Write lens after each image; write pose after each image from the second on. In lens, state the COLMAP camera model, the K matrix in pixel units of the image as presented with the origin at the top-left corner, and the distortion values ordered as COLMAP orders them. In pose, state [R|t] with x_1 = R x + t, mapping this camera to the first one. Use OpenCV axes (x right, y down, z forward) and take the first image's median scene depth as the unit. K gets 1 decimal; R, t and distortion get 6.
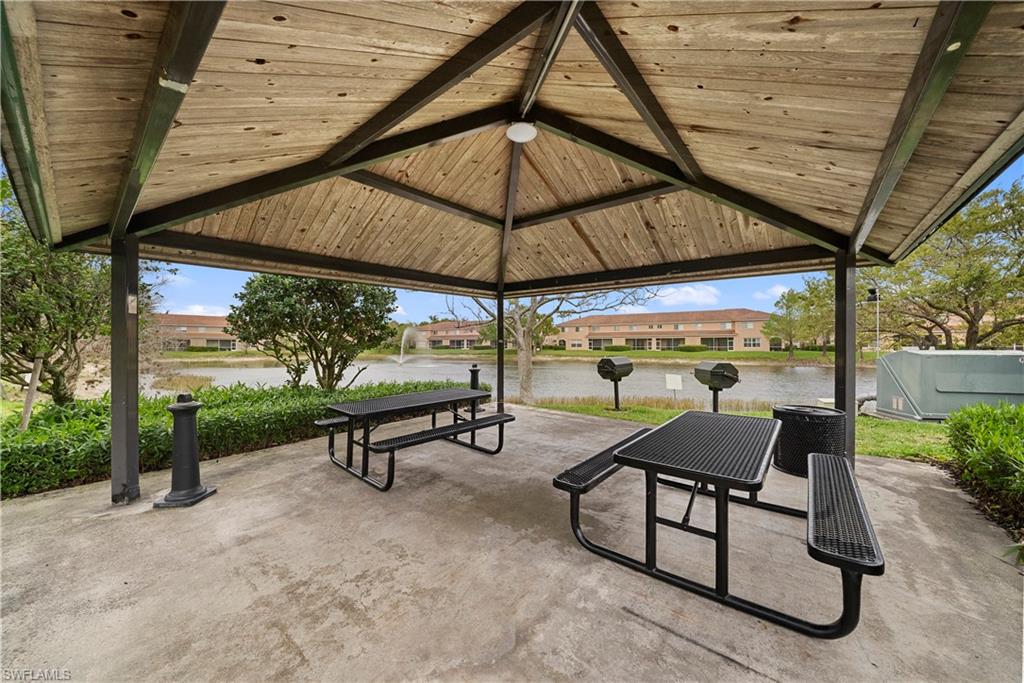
lens RADIAL K [[359.3, 0, 511.2], [0, 359.3, 307.1], [0, 0, 1]] dist [0.000602, -0.003956]
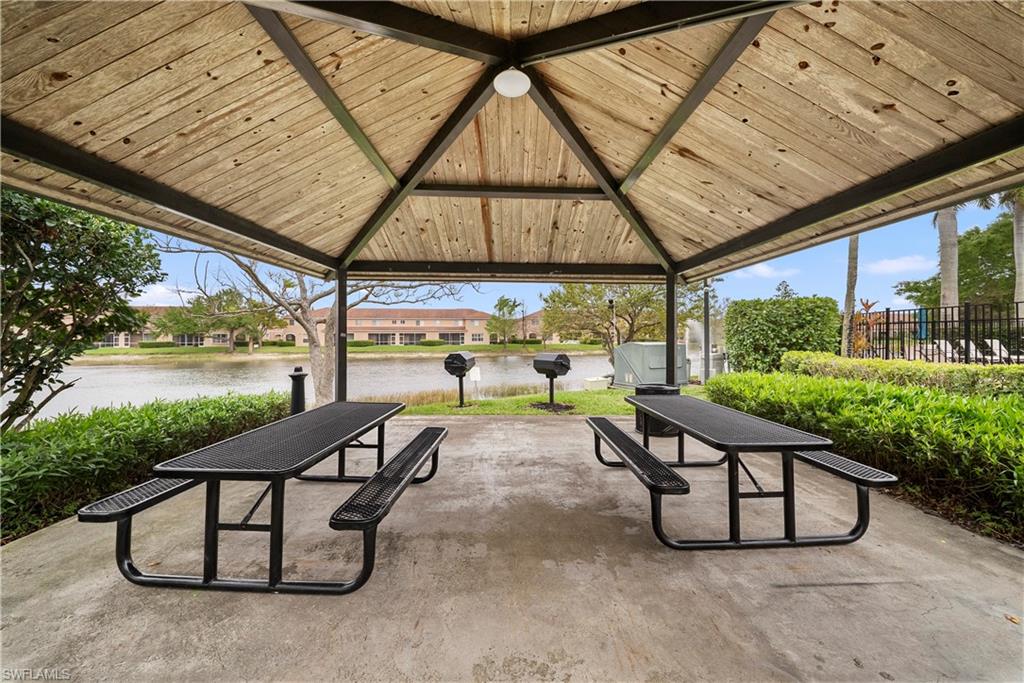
lens RADIAL K [[359.3, 0, 511.2], [0, 359.3, 307.1], [0, 0, 1]] dist [0.000602, -0.003956]
pose [[0.756574, 0.054426, 0.651639, -0.289772], [-0.063349, 0.997943, -0.009800, 0.022583], [-0.650832, -0.033866, 0.758466, 0.211607]]
